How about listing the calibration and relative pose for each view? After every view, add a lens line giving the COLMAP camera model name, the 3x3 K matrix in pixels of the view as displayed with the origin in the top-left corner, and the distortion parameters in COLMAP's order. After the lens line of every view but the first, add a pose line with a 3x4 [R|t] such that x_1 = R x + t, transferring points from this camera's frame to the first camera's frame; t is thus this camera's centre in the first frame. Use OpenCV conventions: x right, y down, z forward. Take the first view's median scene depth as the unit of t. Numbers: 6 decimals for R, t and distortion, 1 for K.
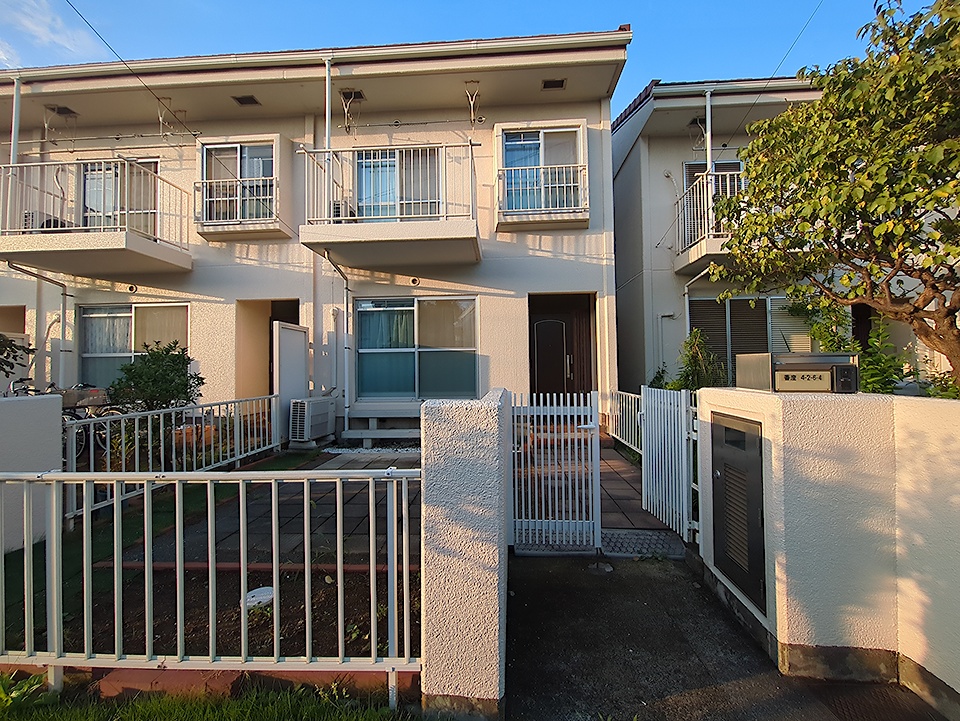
lens RADIAL K [[385.5, 0, 480.6], [0, 385.5, 360.3], [0, 0, 1]] dist [-0.000121, 0.000221]
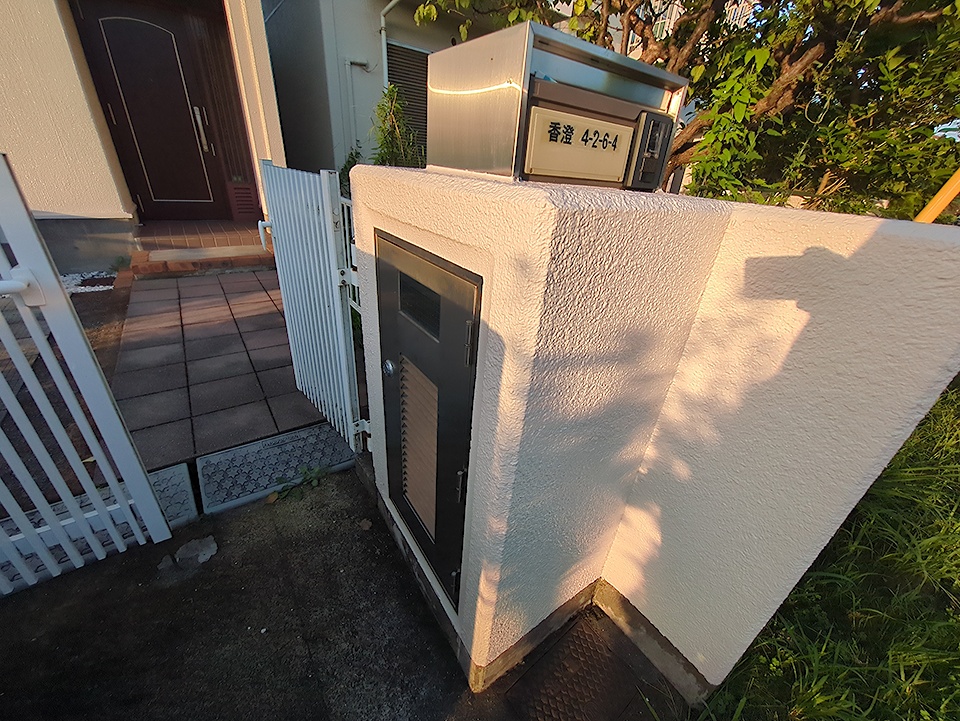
lens RADIAL K [[380.6, 0, 481.5], [0, 380.6, 361.7], [0, 0, 1]] dist [-0.006143, 0.005362]
pose [[0.775707, -0.228175, 0.588400, 0.277608], [-0.092239, 0.881347, 0.463378, 0.039485], [-0.624316, -0.413719, 0.662620, 0.403191]]
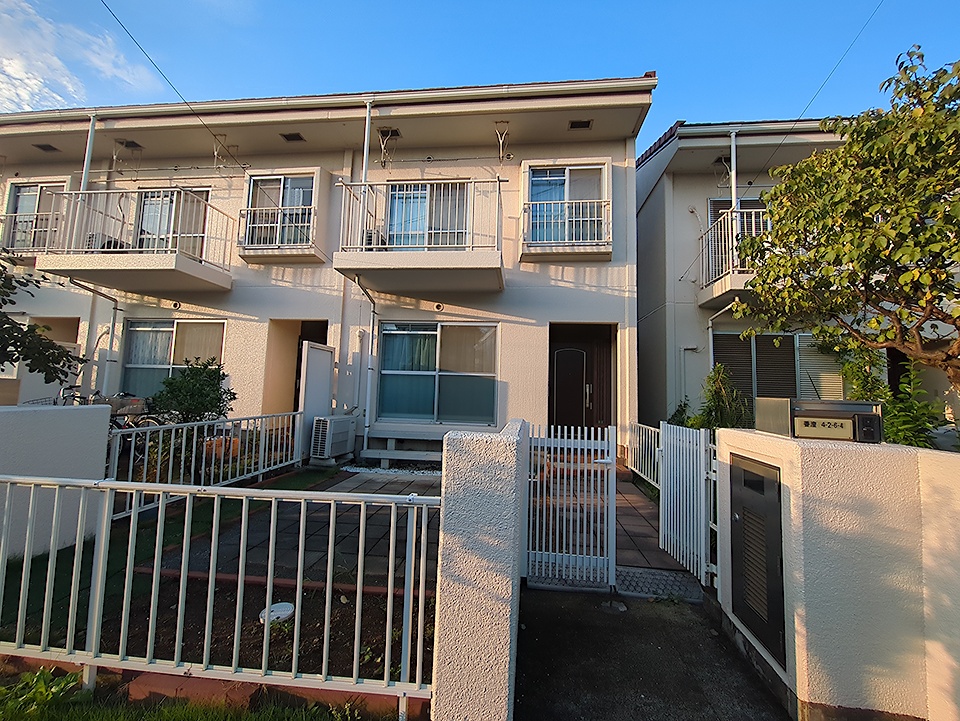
lens RADIAL K [[386.3, 0, 480.0], [0, 386.3, 360.5], [0, 0, 1]] dist [0.000631, 0.000026]
pose [[0.997906, 0.039231, -0.051419, -0.003616], [-0.042077, 0.997572, -0.055503, -0.015156], [0.049117, 0.057550, 0.997134, -0.028205]]
